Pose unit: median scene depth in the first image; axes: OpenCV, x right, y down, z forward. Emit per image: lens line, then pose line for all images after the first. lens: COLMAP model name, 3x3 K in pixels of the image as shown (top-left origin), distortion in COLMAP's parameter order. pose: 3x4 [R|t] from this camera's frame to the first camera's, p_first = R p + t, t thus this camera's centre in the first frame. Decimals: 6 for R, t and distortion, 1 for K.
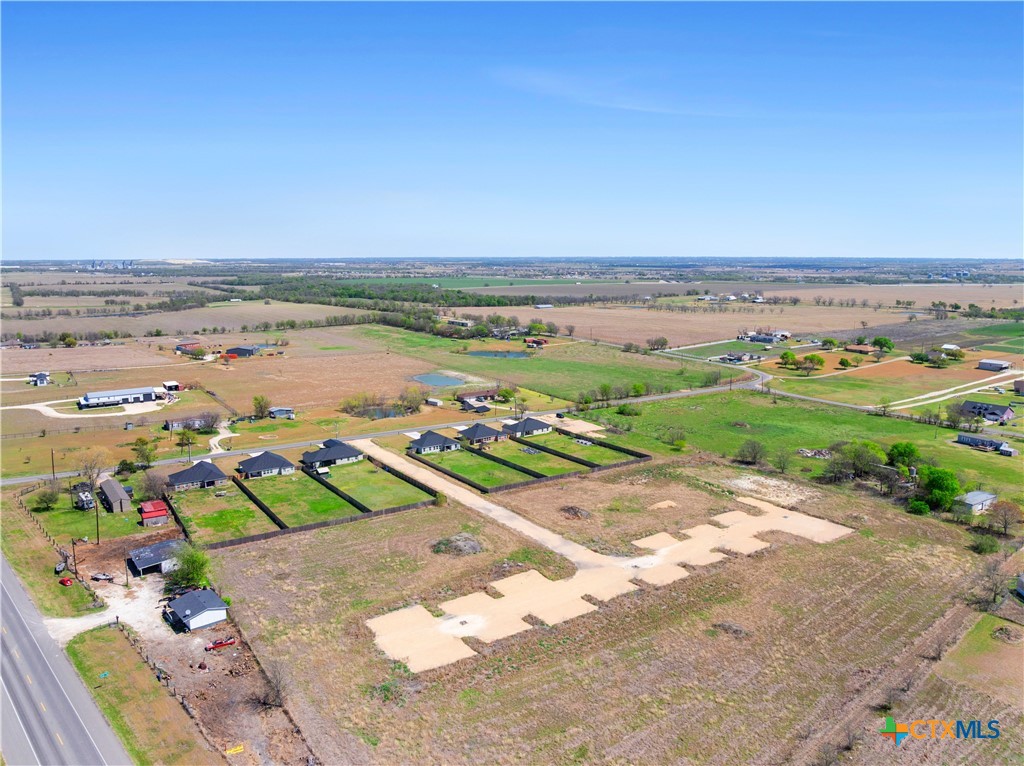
lens RADIAL K [[746.3, 0, 523.6], [0, 746.3, 357.6], [0, 0, 1]] dist [-0.037766, -0.008044]
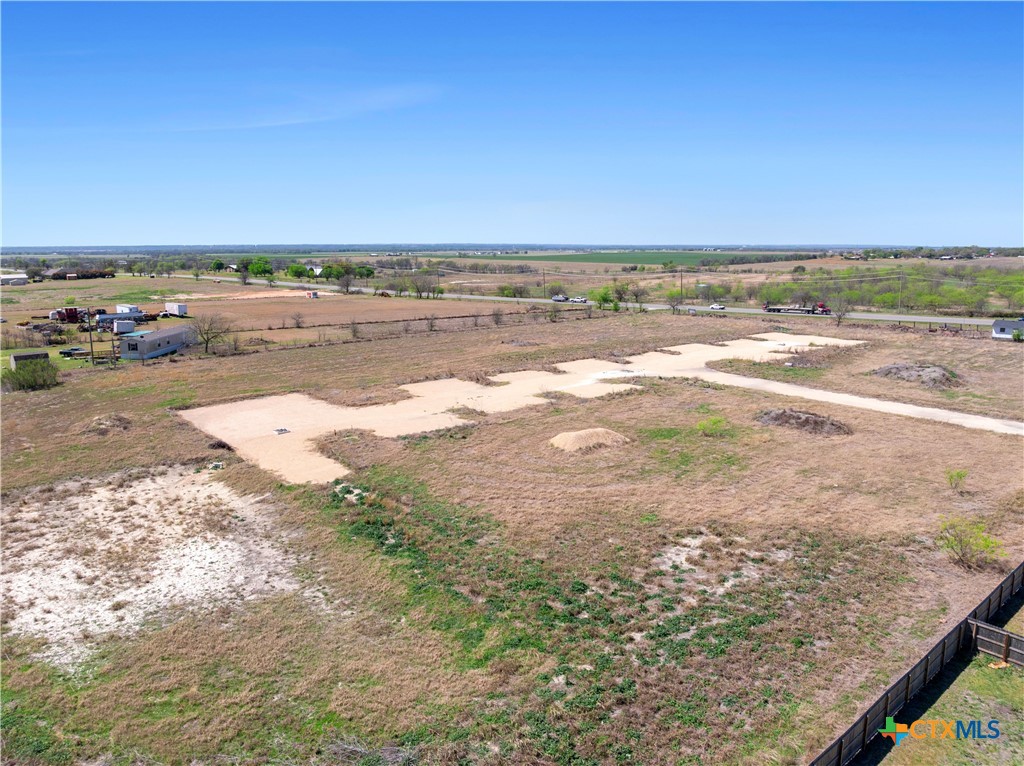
lens RADIAL K [[733.1, 0, 514.8], [0, 733.1, 359.5], [0, 0, 1]] dist [-0.035598, -0.008153]
pose [[-0.996230, 0.014978, -0.085447, 0.257570], [-0.010686, 0.956295, 0.292209, 0.061921], [0.086090, 0.292020, -0.952530, 1.347749]]
